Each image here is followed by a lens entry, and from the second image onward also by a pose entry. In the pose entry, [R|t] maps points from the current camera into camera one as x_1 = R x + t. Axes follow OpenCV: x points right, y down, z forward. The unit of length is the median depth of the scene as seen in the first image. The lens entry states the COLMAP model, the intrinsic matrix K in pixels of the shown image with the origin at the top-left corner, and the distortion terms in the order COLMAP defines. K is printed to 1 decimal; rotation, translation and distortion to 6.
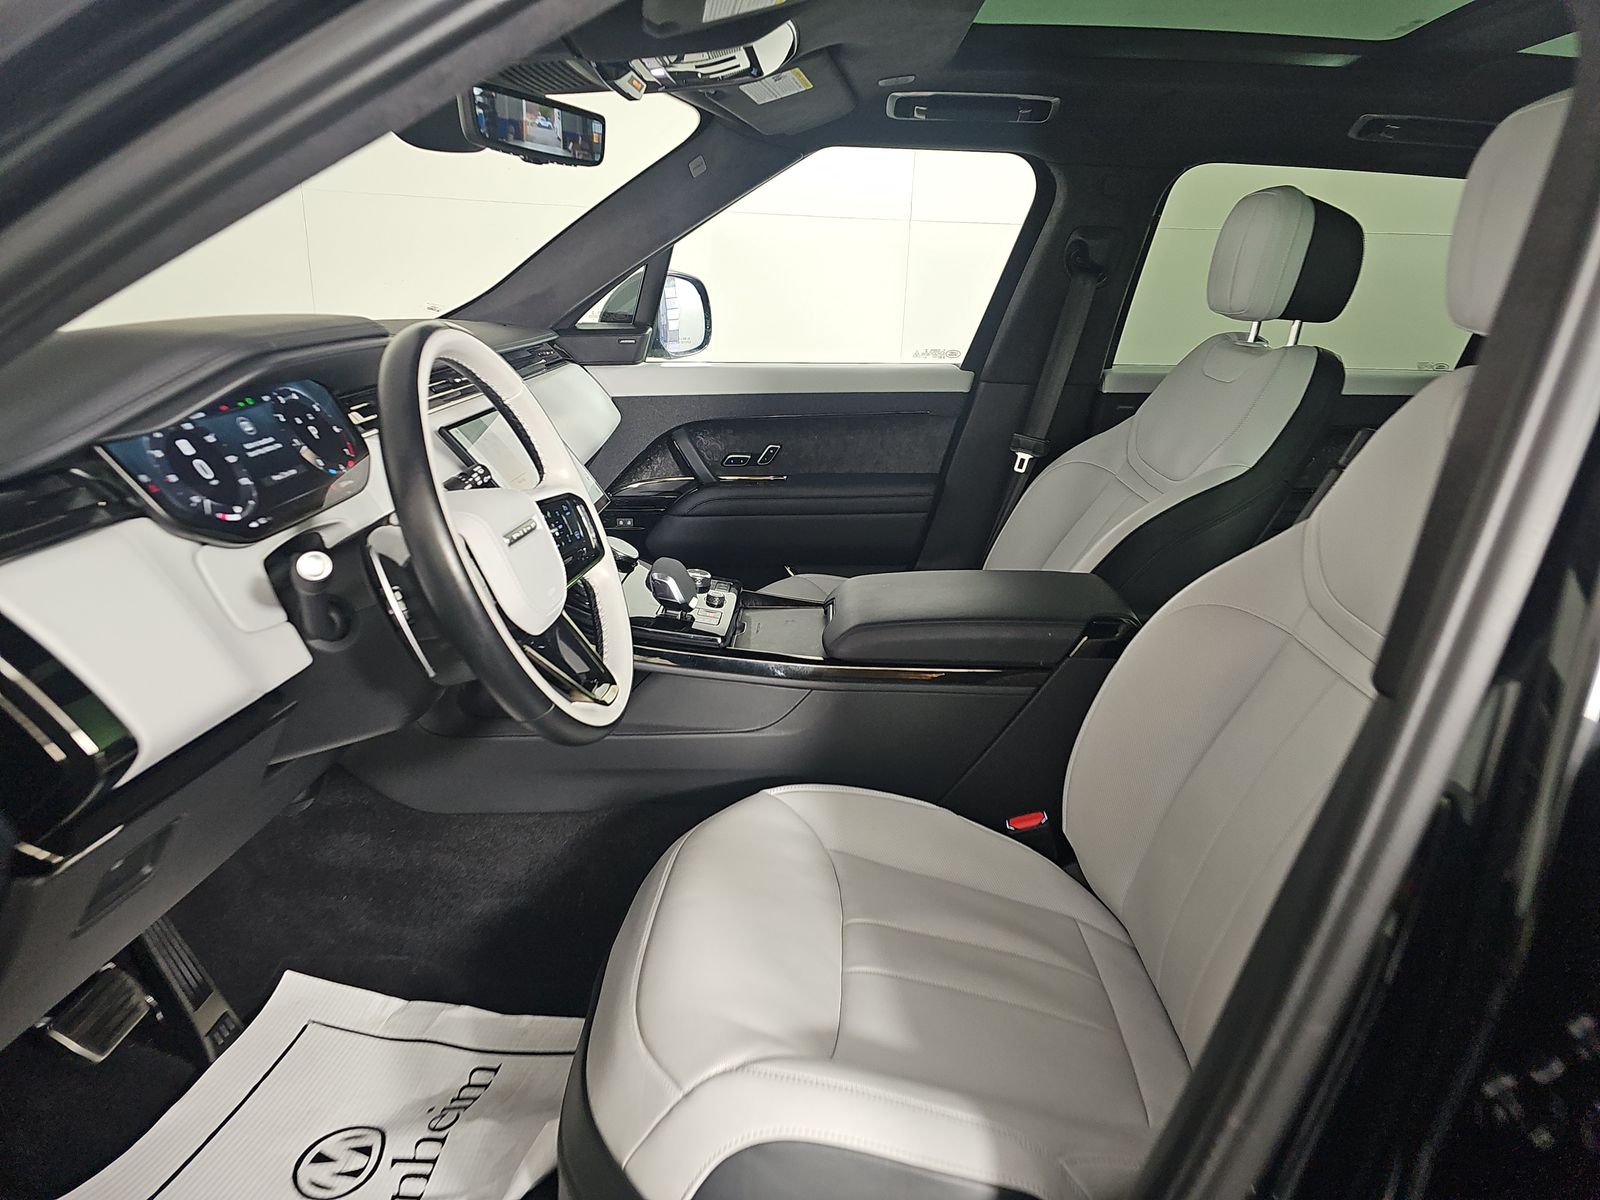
lens RADIAL K [[1066.9, 0, 803.1], [0, 1066.9, 610.8], [0, 0, 1]] dist [0.099059, -0.116801]
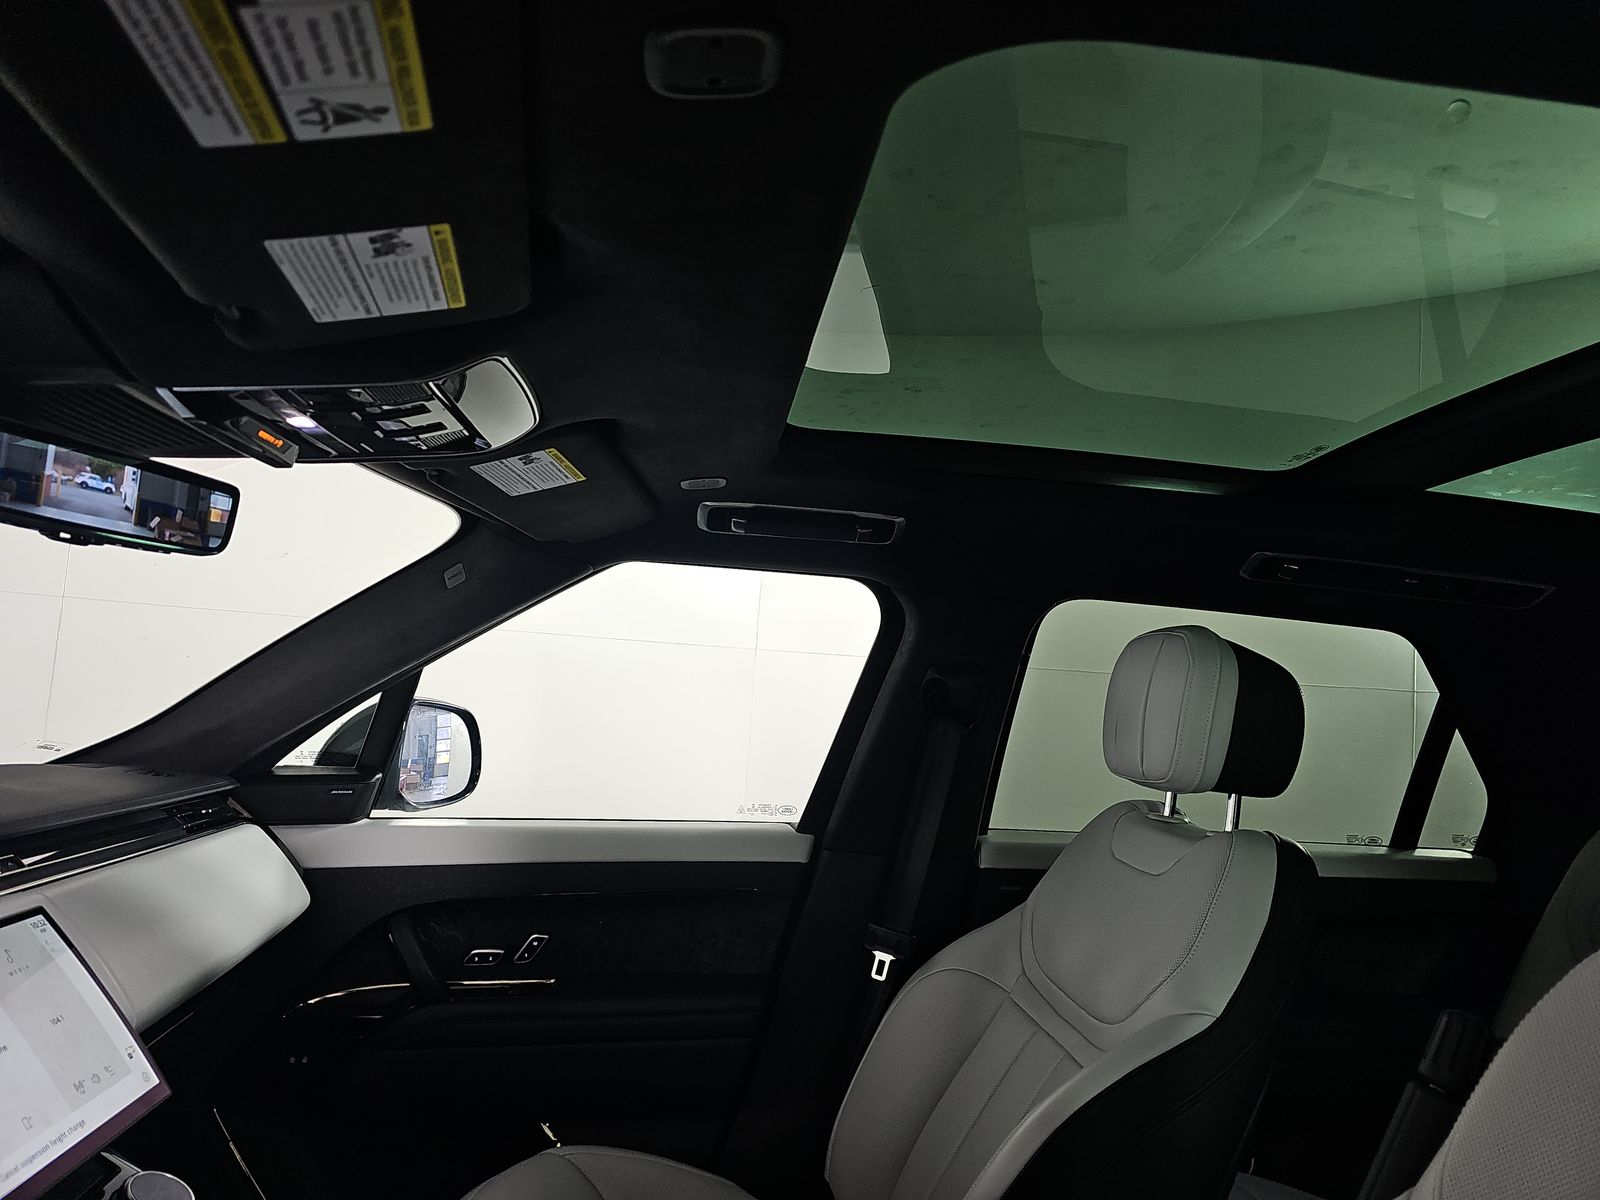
lens RADIAL K [[1066.9, 0, 803.1], [0, 1066.9, 610.8], [0, 0, 1]] dist [0.099059, -0.116801]
pose [[0.991214, 0.036719, 0.127067, 0.054369], [0.013275, 0.928224, -0.371786, -0.097369], [-0.131598, 0.370206, 0.919581, 0.268338]]
